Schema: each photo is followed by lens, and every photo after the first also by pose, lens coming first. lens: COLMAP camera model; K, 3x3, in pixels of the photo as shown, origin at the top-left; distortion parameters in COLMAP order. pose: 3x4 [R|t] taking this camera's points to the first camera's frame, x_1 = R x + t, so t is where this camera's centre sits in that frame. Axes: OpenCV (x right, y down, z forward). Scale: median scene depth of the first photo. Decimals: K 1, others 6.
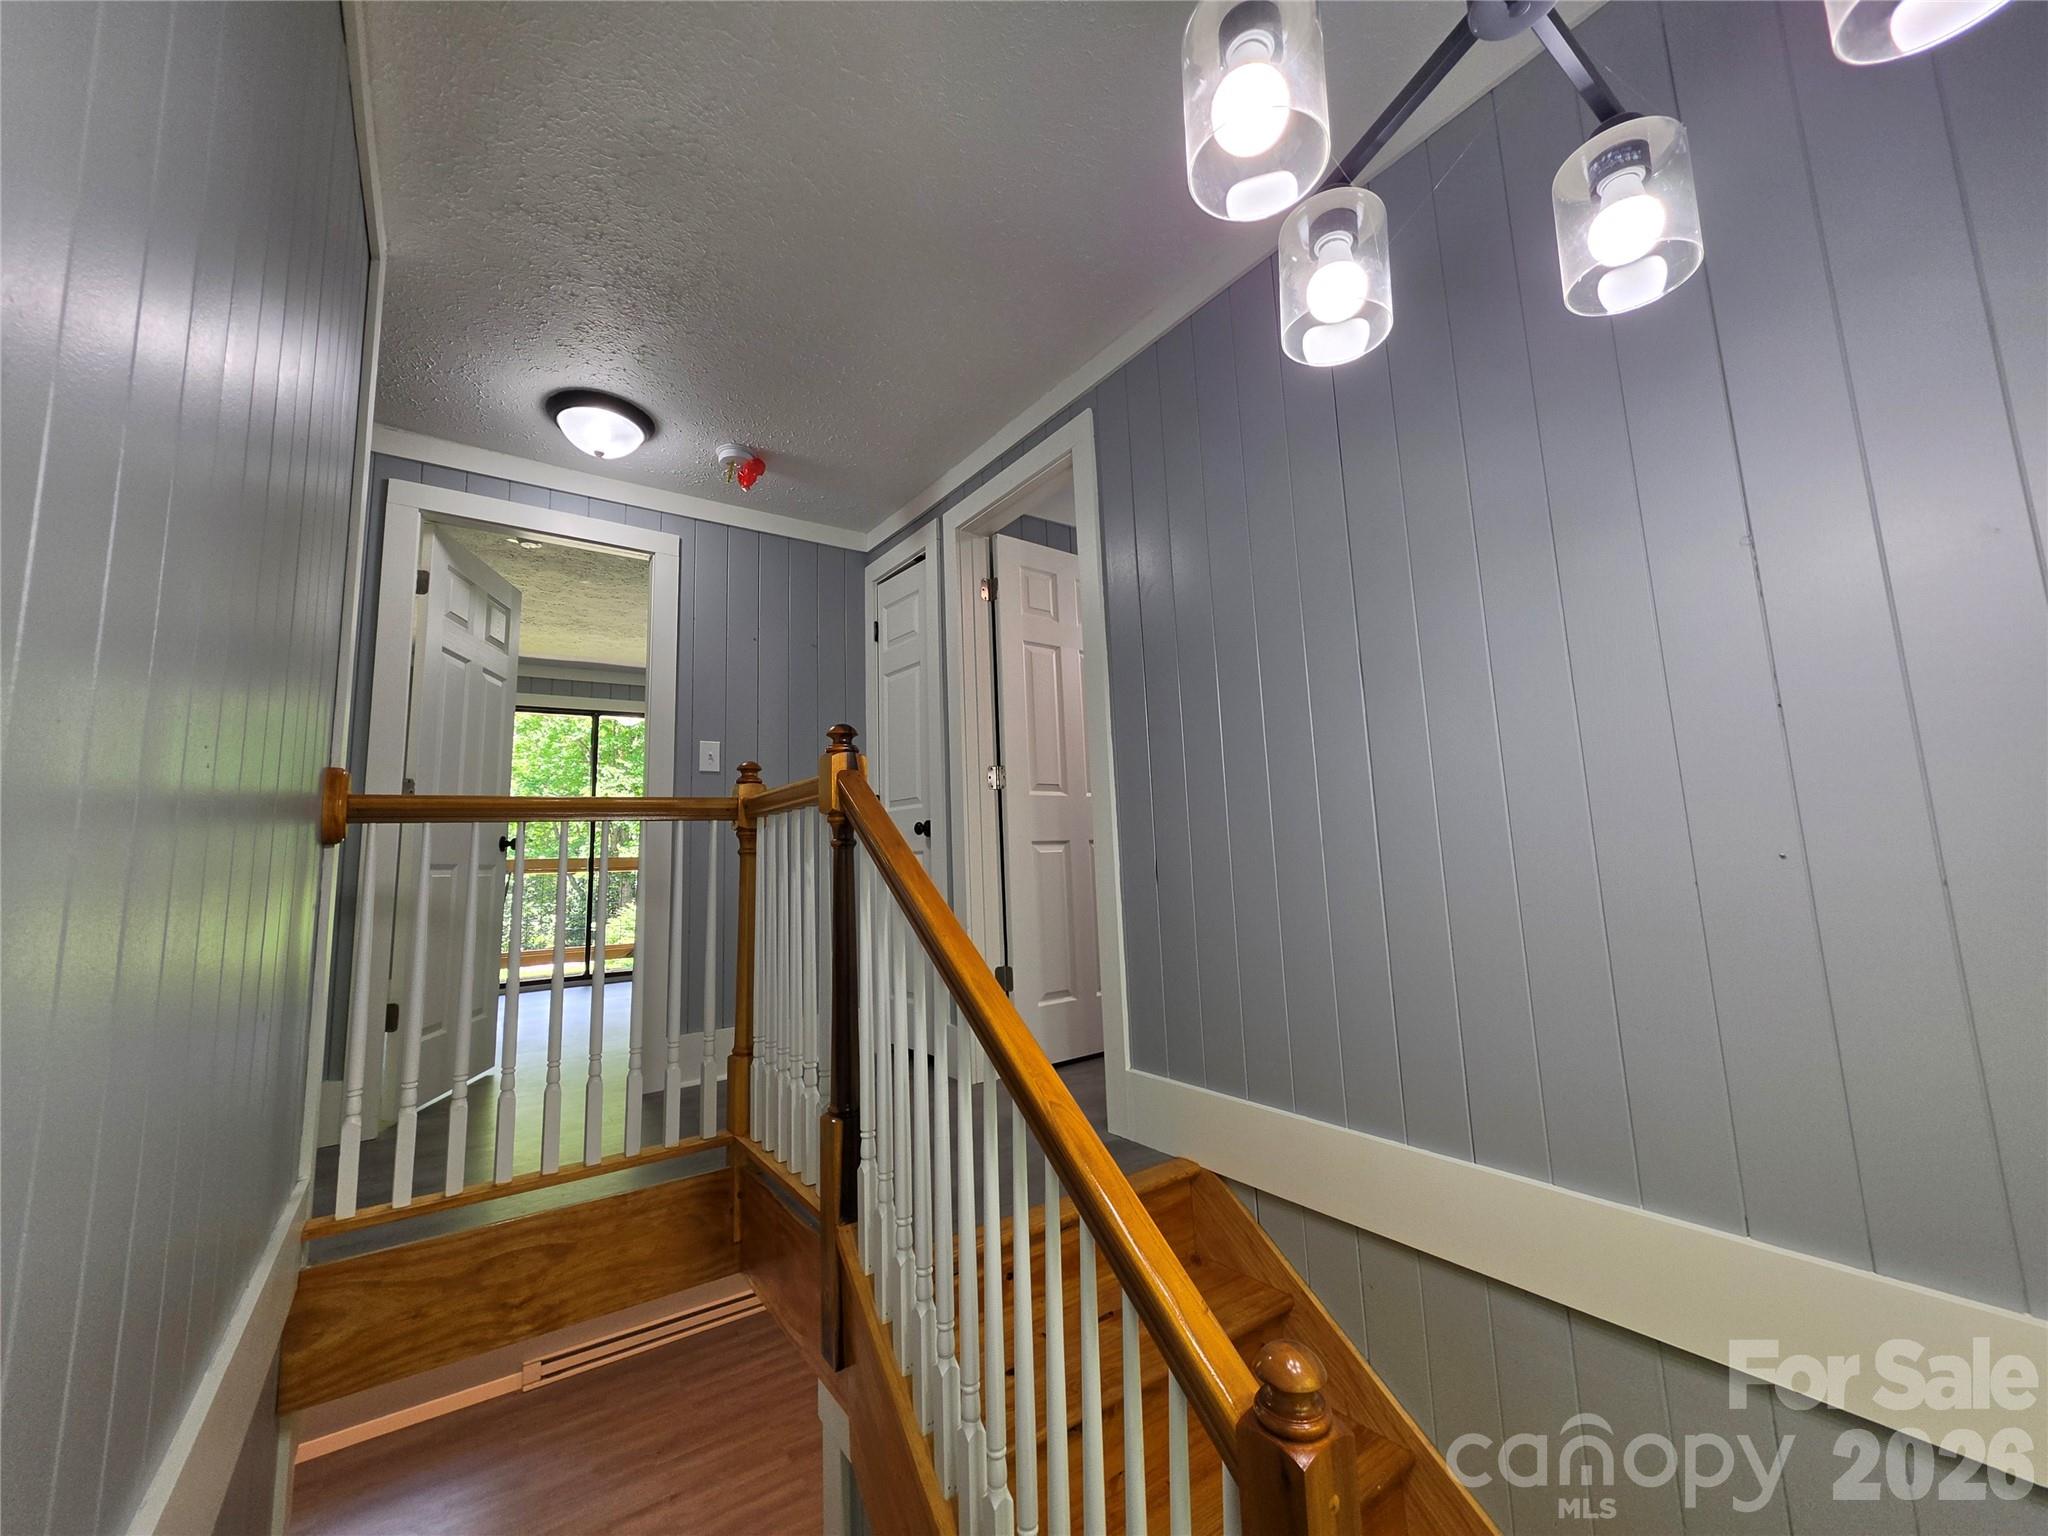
lens RADIAL K [[828.0, 0, 1028.1], [0, 828.0, 749.3], [0, 0, 1]] dist [-0.000176, -0.000062]
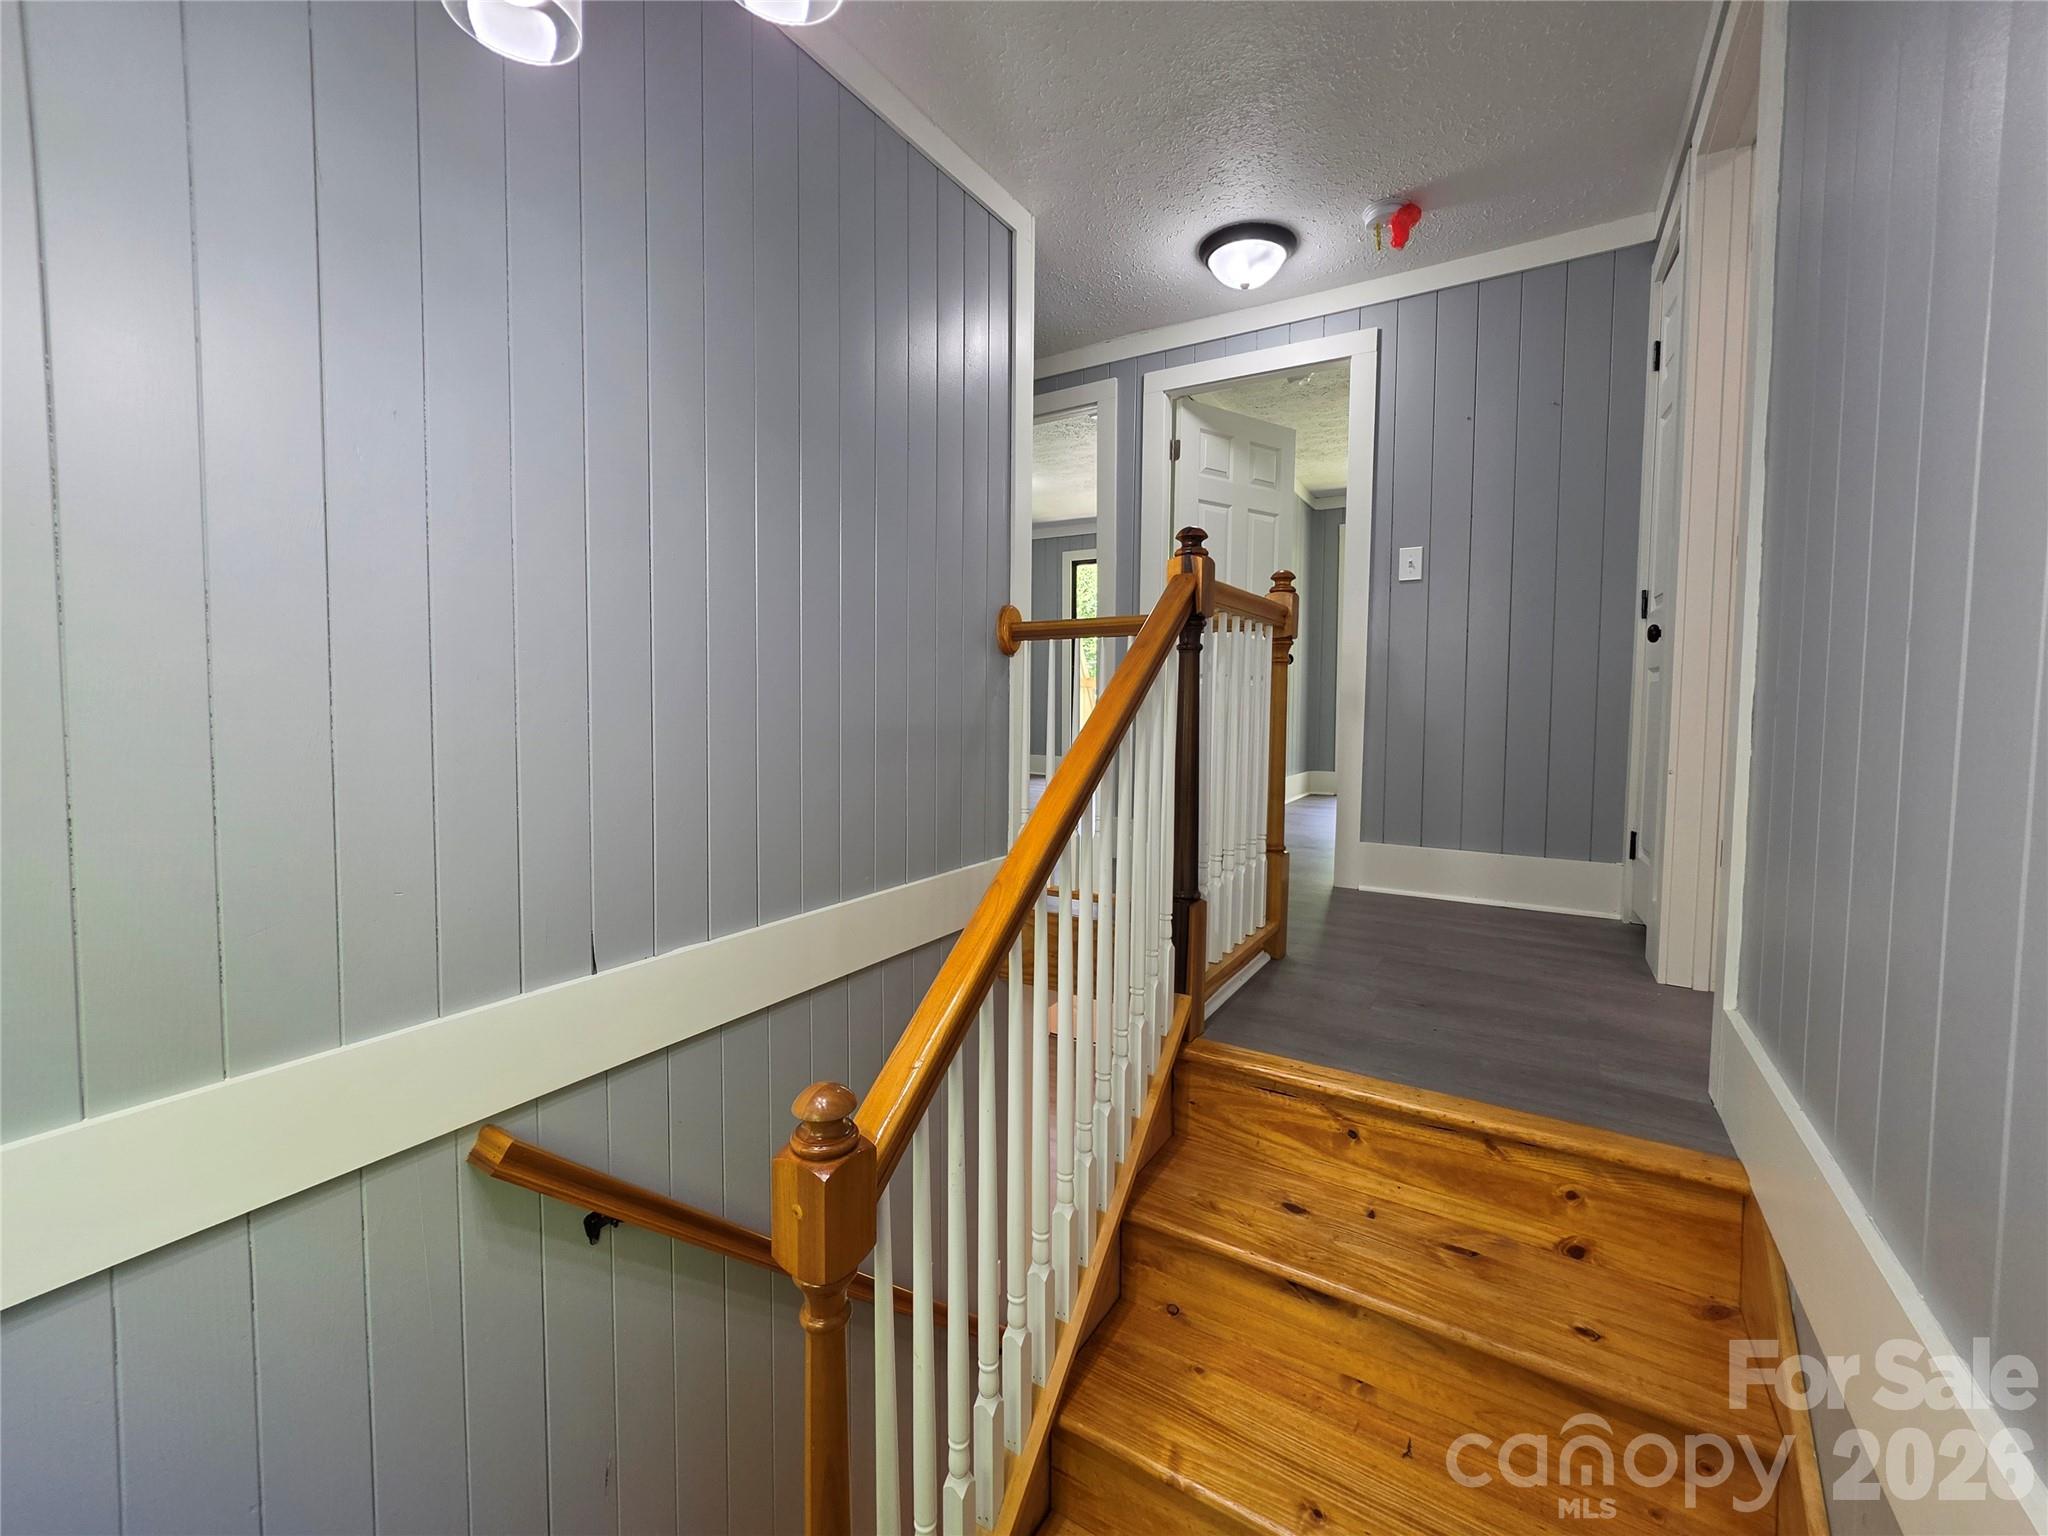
lens RADIAL K [[818.0, 0, 1018.2], [0, 818.0, 744.6], [0, 0, 1]] dist [-0.002179, 0.000300]
pose [[0.391948, 0.087008, -0.915864, 0.356963], [0.104112, 0.984928, 0.138124, 0.042726], [0.914078, -0.149489, 0.376982, 0.247703]]
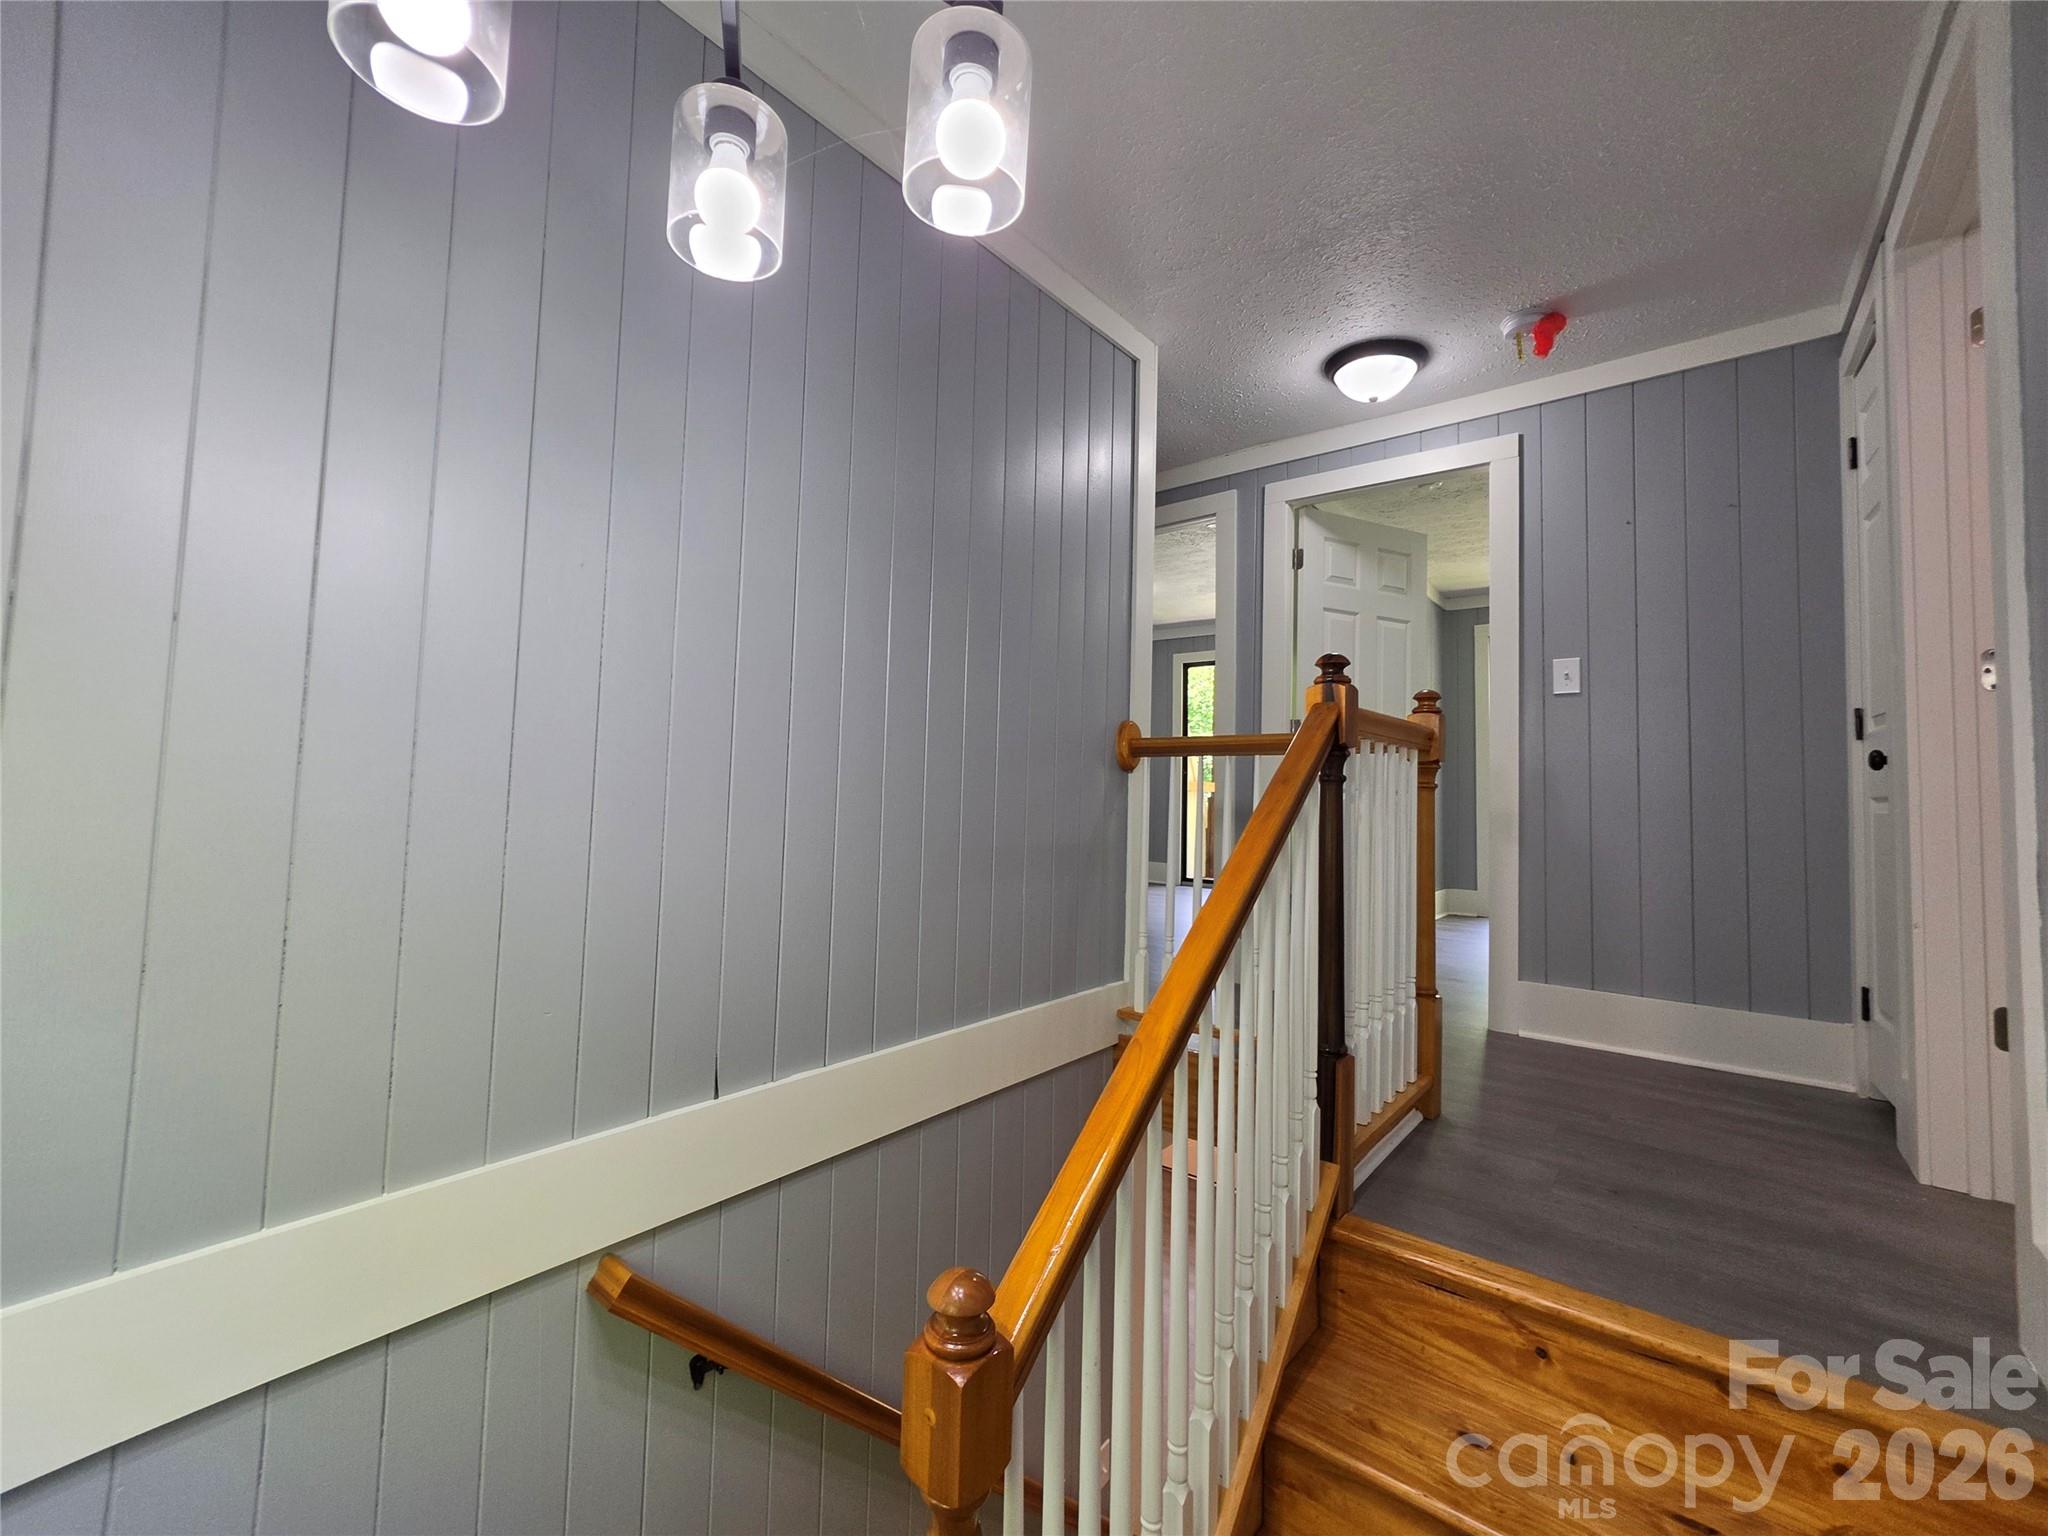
lens RADIAL K [[832.1, 0, 1007.4], [0, 832.1, 751.4], [0, 0, 1]] dist [-0.000275, -0.000282]
pose [[0.264815, -0.007071, -0.964273, 0.346410], [0.095775, 0.995222, 0.019005, 0.017590], [0.959531, -0.097386, 0.264227, 0.234077]]
